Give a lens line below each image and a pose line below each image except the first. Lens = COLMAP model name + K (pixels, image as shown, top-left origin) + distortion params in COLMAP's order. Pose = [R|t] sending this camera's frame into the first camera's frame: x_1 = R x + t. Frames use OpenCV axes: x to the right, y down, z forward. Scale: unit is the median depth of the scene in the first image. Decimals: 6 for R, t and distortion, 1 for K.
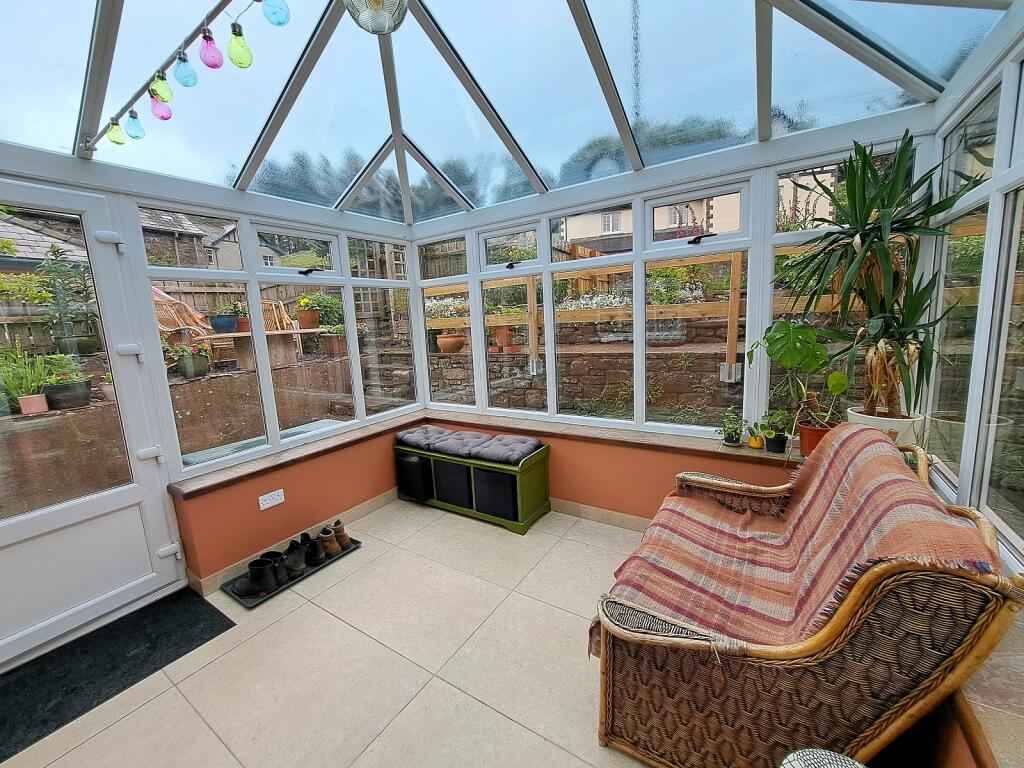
lens RADIAL K [[407.8, 0, 504.9], [0, 407.8, 378.8], [0, 0, 1]] dist [-0.017547, 0.000216]
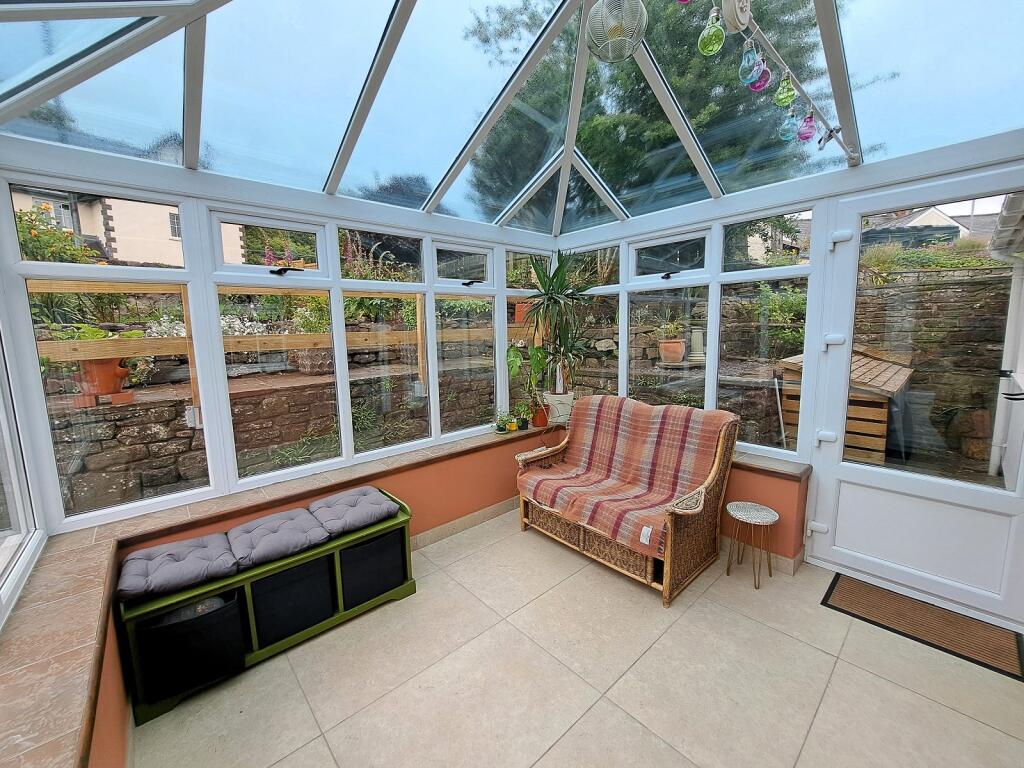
lens RADIAL K [[407.8, 0, 504.9], [0, 407.8, 378.8], [0, 0, 1]] dist [-0.017547, 0.000216]
pose [[0.264168, -0.071988, 0.961786, -0.817229], [0.152172, 0.987831, 0.032141, -0.067776], [-0.952396, 0.137867, 0.271908, 0.623331]]
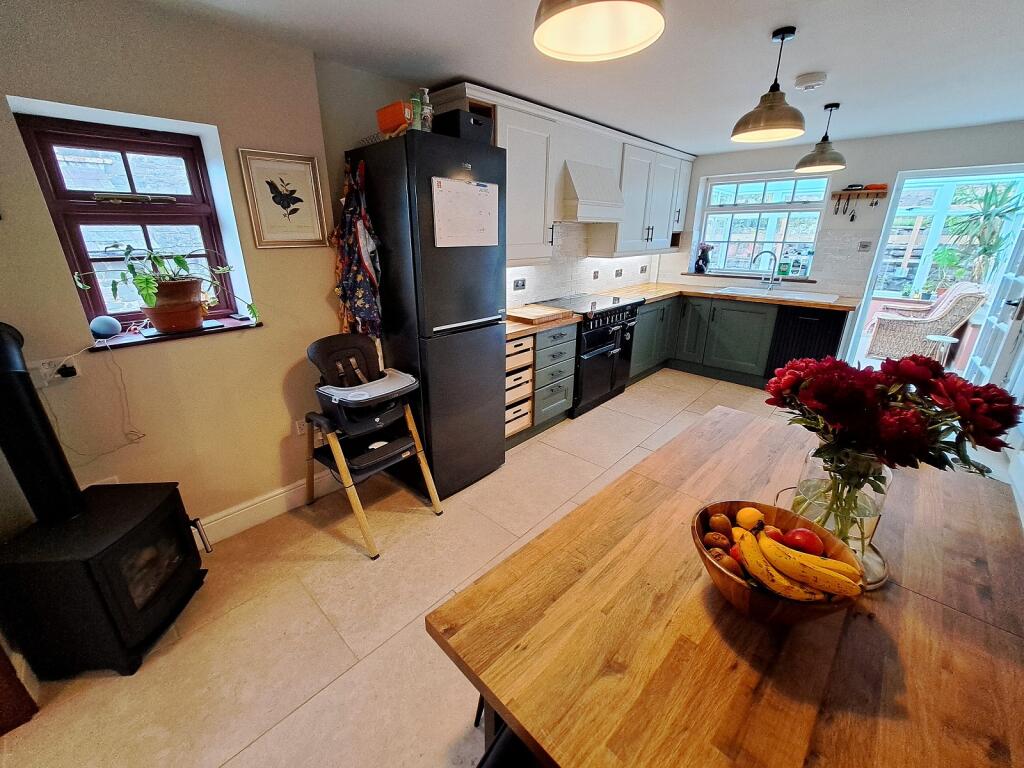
lens RADIAL K [[407.8, 0, 504.9], [0, 407.8, 378.8], [0, 0, 1]] dist [-0.017547, 0.000216]
pose [[0.984470, 0.100041, -0.144259, -1.551793], [-0.068941, 0.976038, 0.206392, 0.335232], [0.161450, -0.193241, 0.967777, -1.995198]]
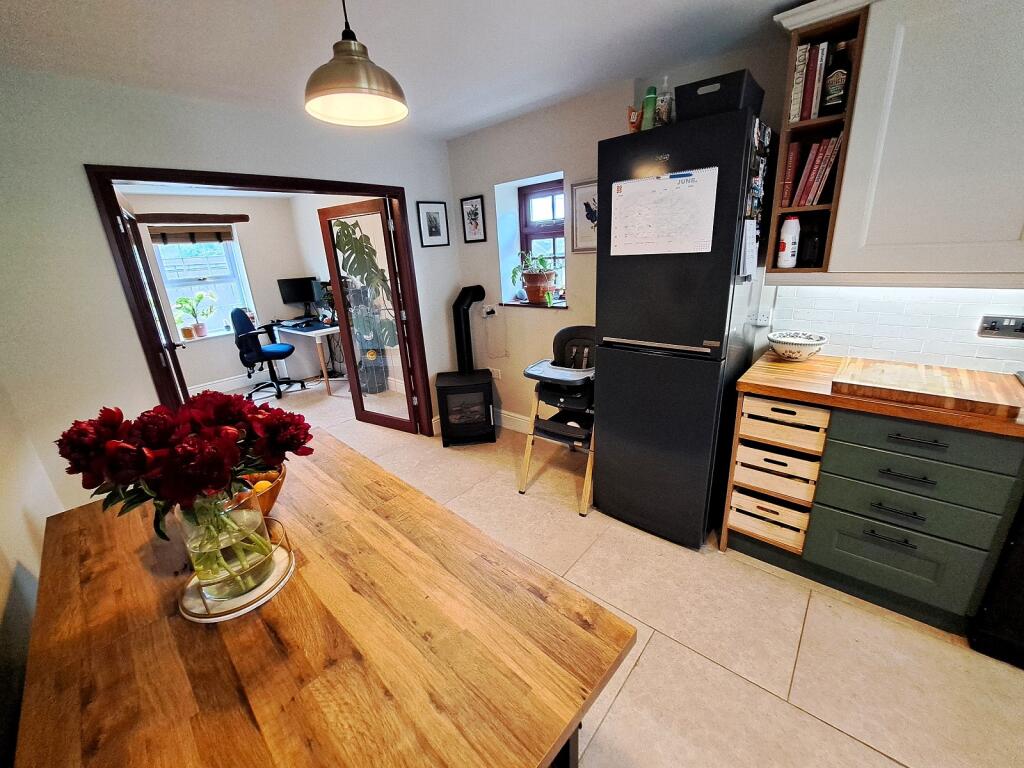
lens RADIAL K [[418.2, 0, 513.6], [0, 418.2, 389.1], [0, 0, 1]] dist [-0.004624, -0.000326]
pose [[-0.131668, 0.369796, -0.919736, -0.930514], [-0.083611, 0.920365, 0.382018, 0.192967], [0.987761, 0.127200, -0.090263, -1.217759]]
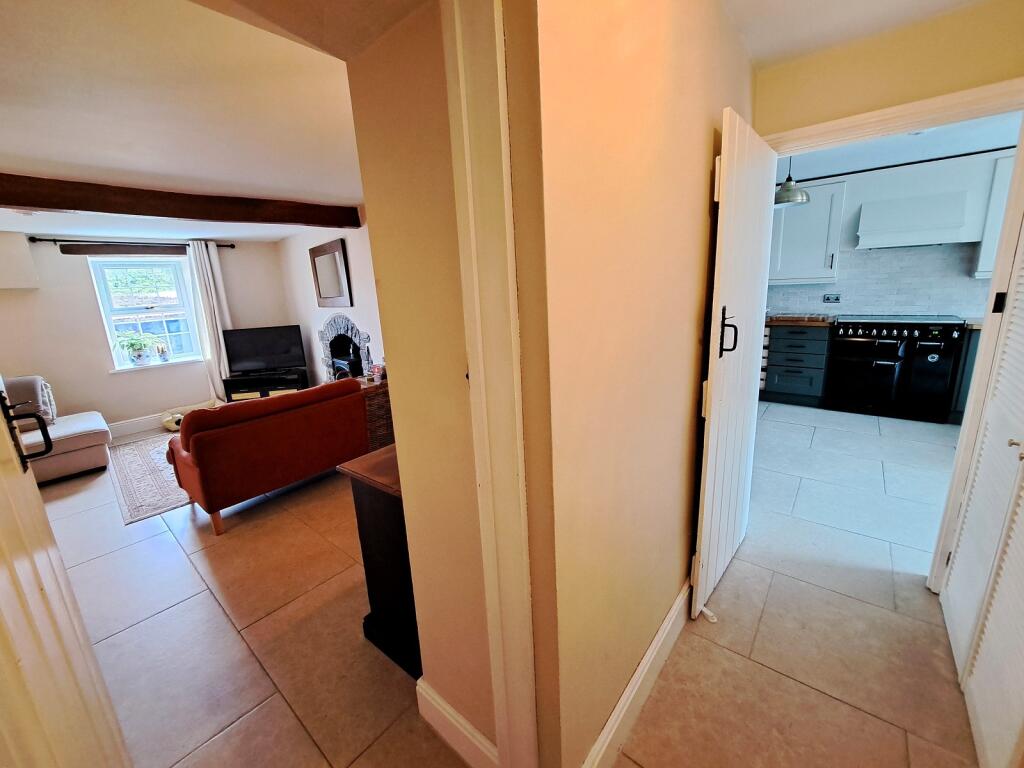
lens RADIAL K [[407.8, 0, 504.9], [0, 407.8, 378.8], [0, 0, 1]] dist [-0.017547, 0.000216]
pose [[-0.121466, 0.277412, -0.953042, 0.433716], [-0.086242, 0.953570, 0.288558, 0.242632], [0.988842, 0.117242, -0.091901, -1.795413]]
